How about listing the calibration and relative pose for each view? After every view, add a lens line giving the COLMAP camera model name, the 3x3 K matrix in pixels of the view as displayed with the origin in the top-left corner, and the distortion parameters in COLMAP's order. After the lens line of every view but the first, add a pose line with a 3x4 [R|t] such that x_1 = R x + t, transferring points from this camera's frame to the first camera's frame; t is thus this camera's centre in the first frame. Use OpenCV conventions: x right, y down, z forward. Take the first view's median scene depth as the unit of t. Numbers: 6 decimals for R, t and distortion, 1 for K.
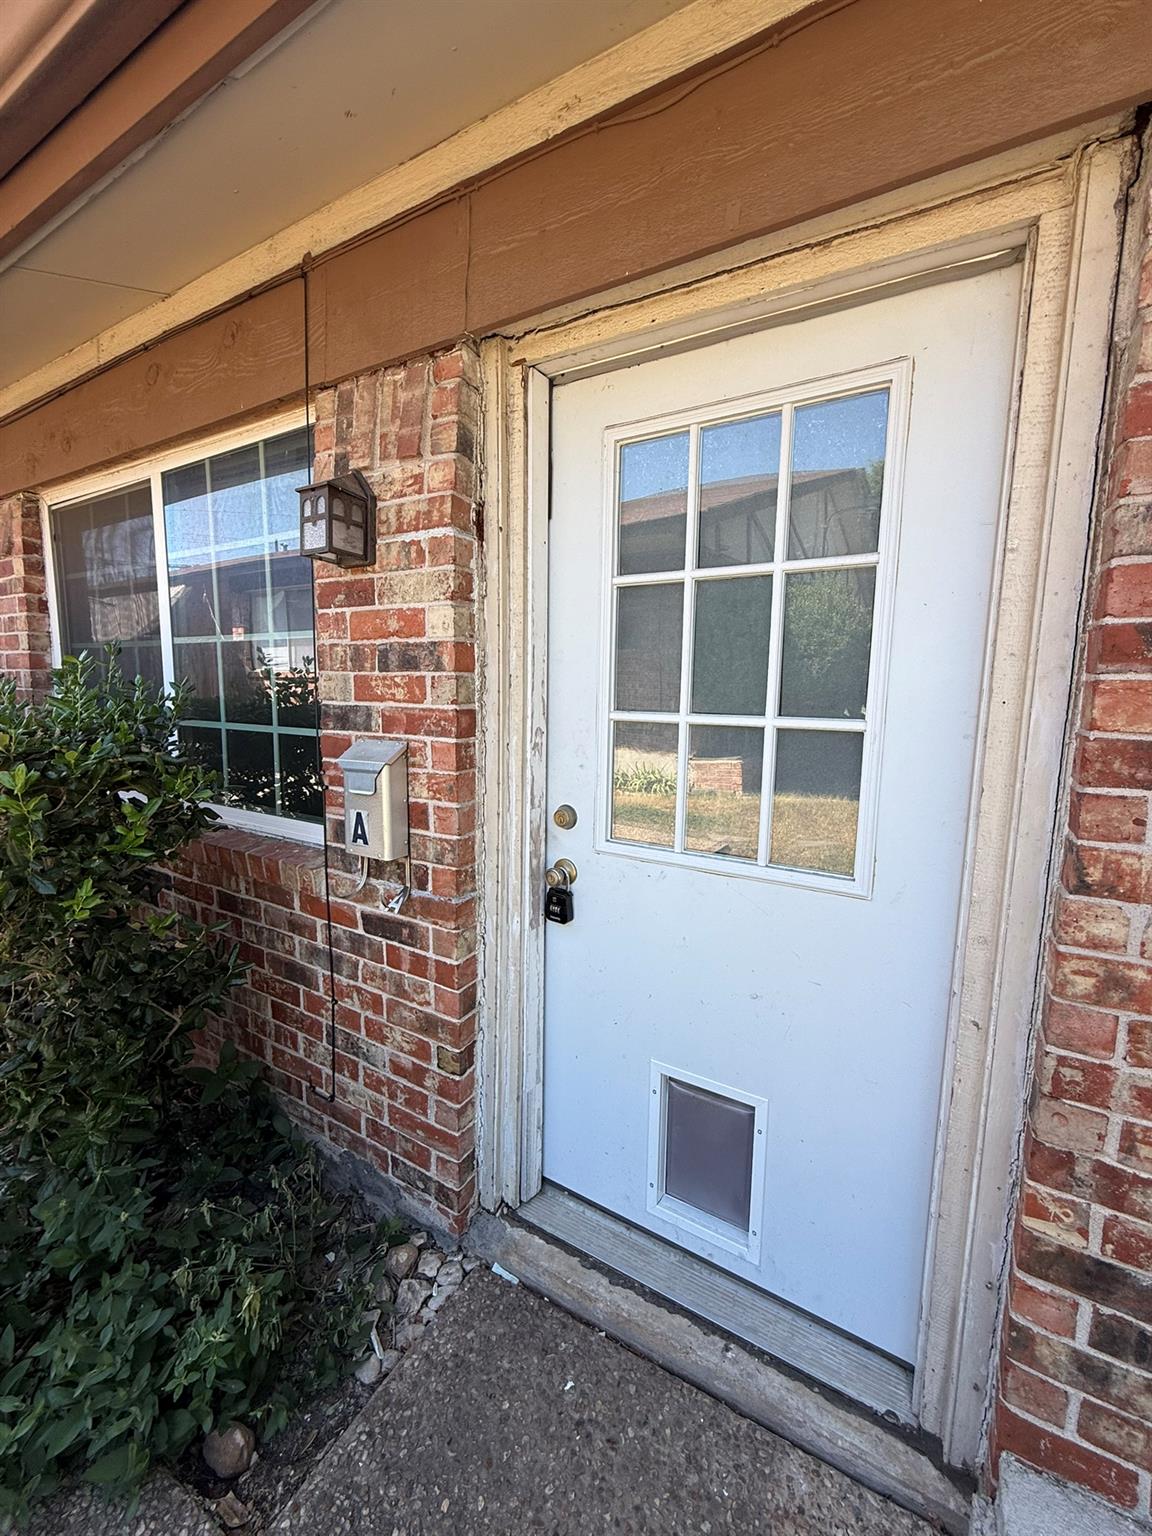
lens RADIAL K [[614.8, 0, 576.0], [0, 614.8, 768.0], [0, 0, 1]] dist [-0.003670, 0.000033]
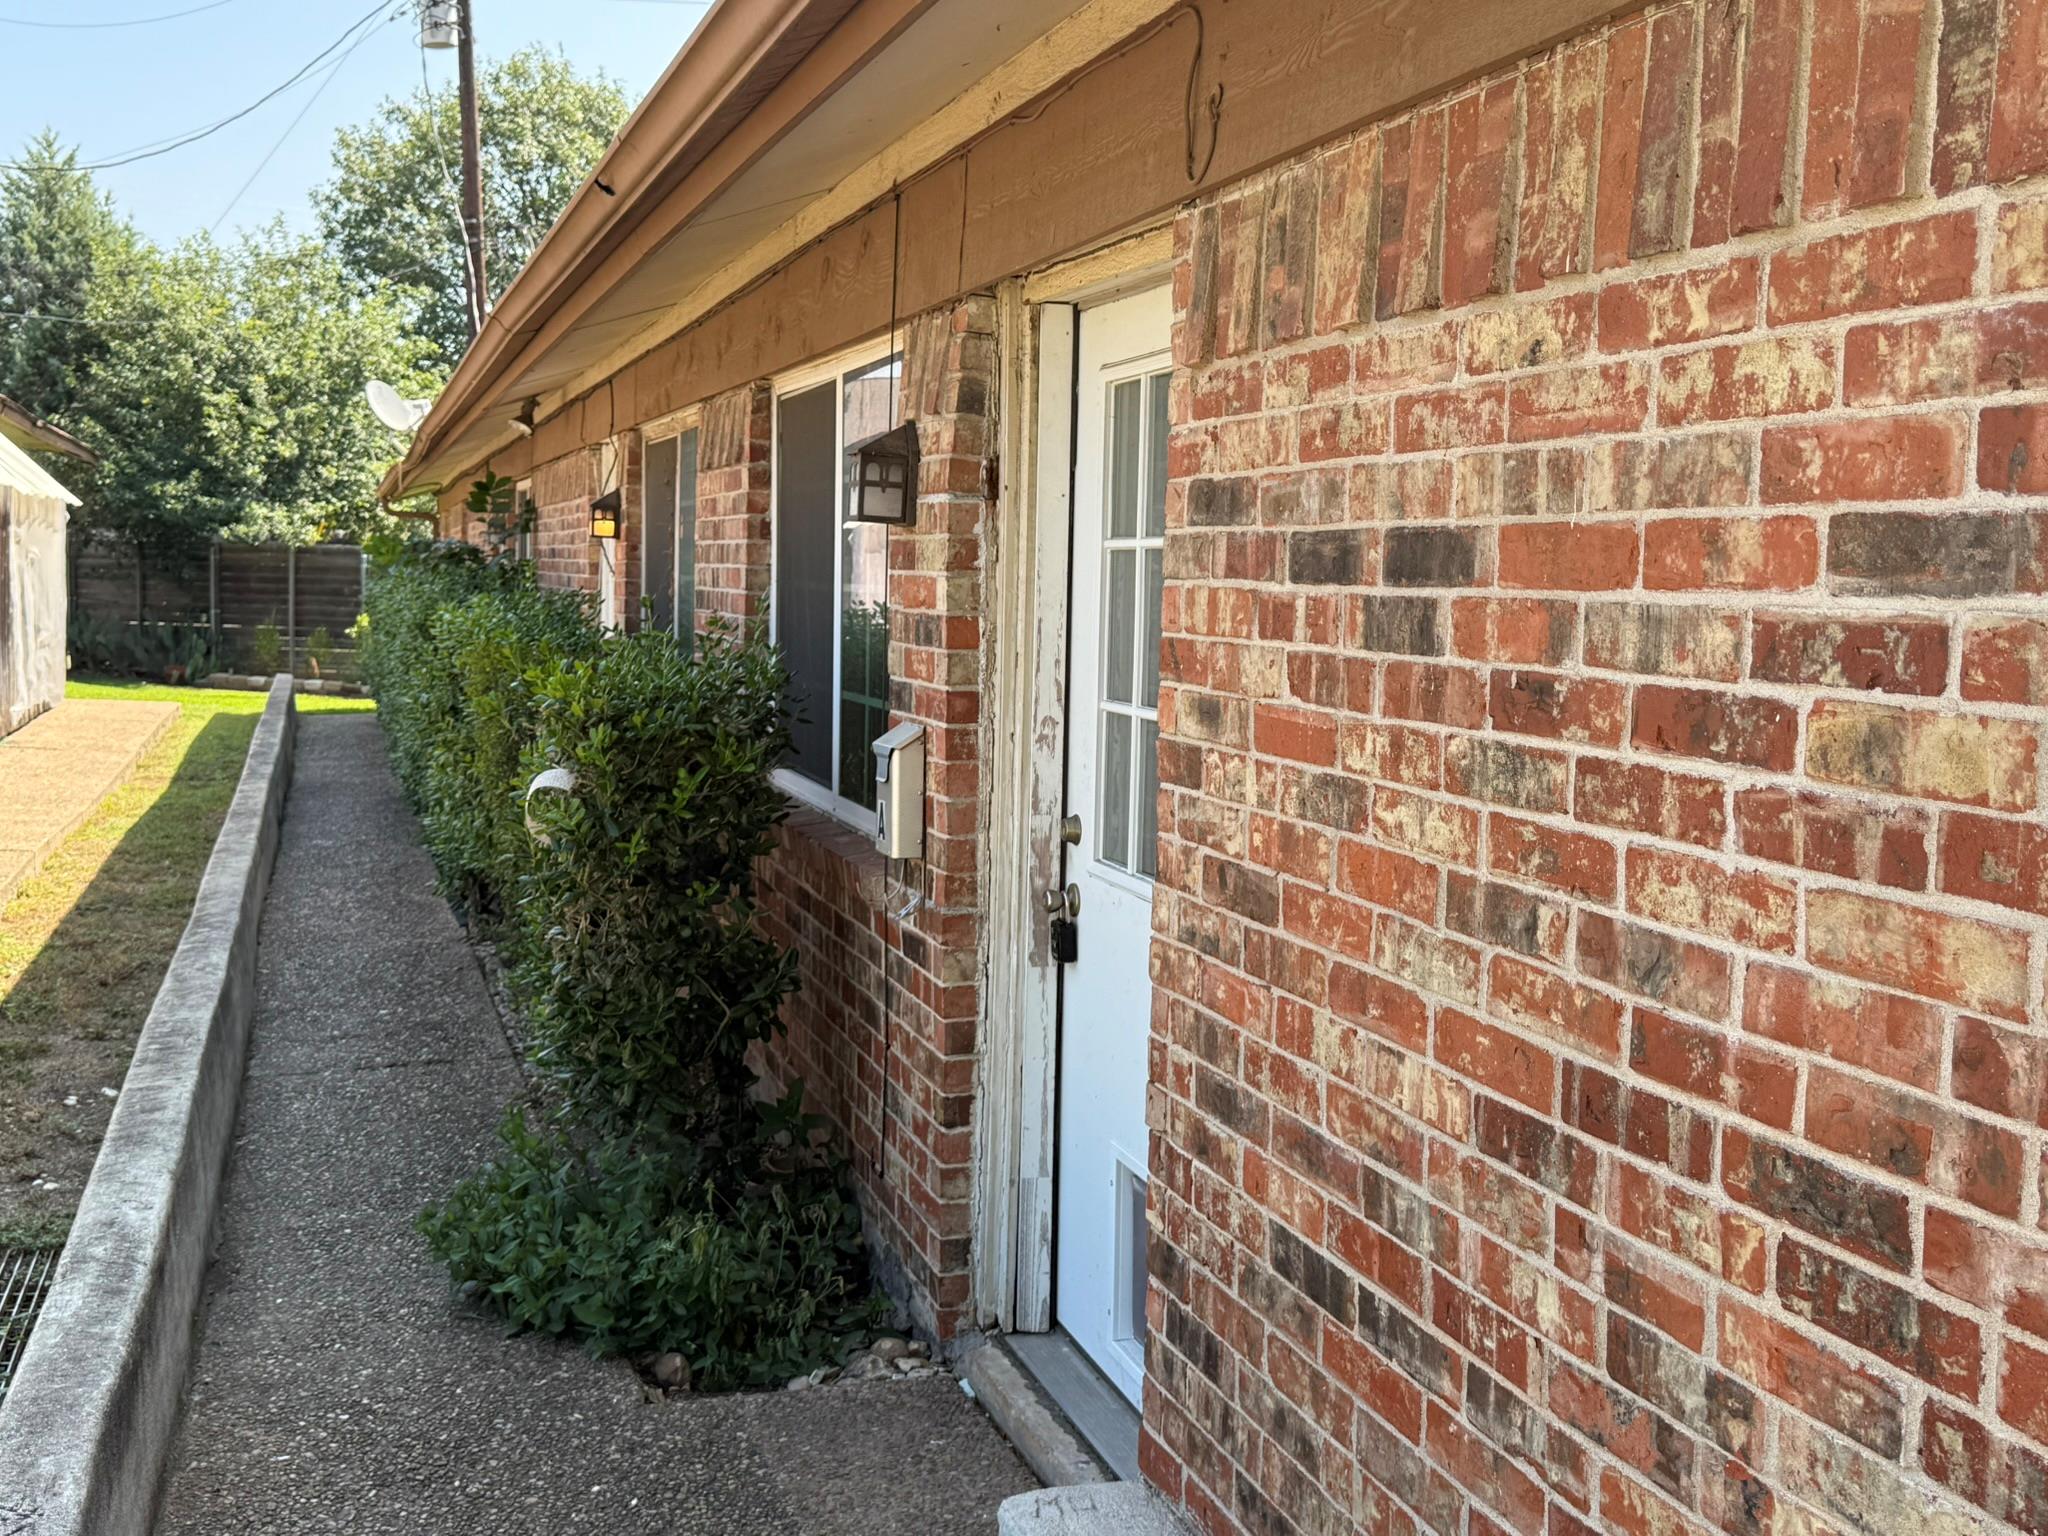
lens RADIAL K [[2150.3, 0, 1024.1], [0, 2150.3, 801.4], [0, 0, 1]] dist [0.120702, -0.343947]
pose [[0.741568, 0.070008, -0.667215, 1.856850], [-0.094810, 0.995495, -0.000922, 0.053406], [0.664144, 0.063942, 0.744865, -1.167692]]
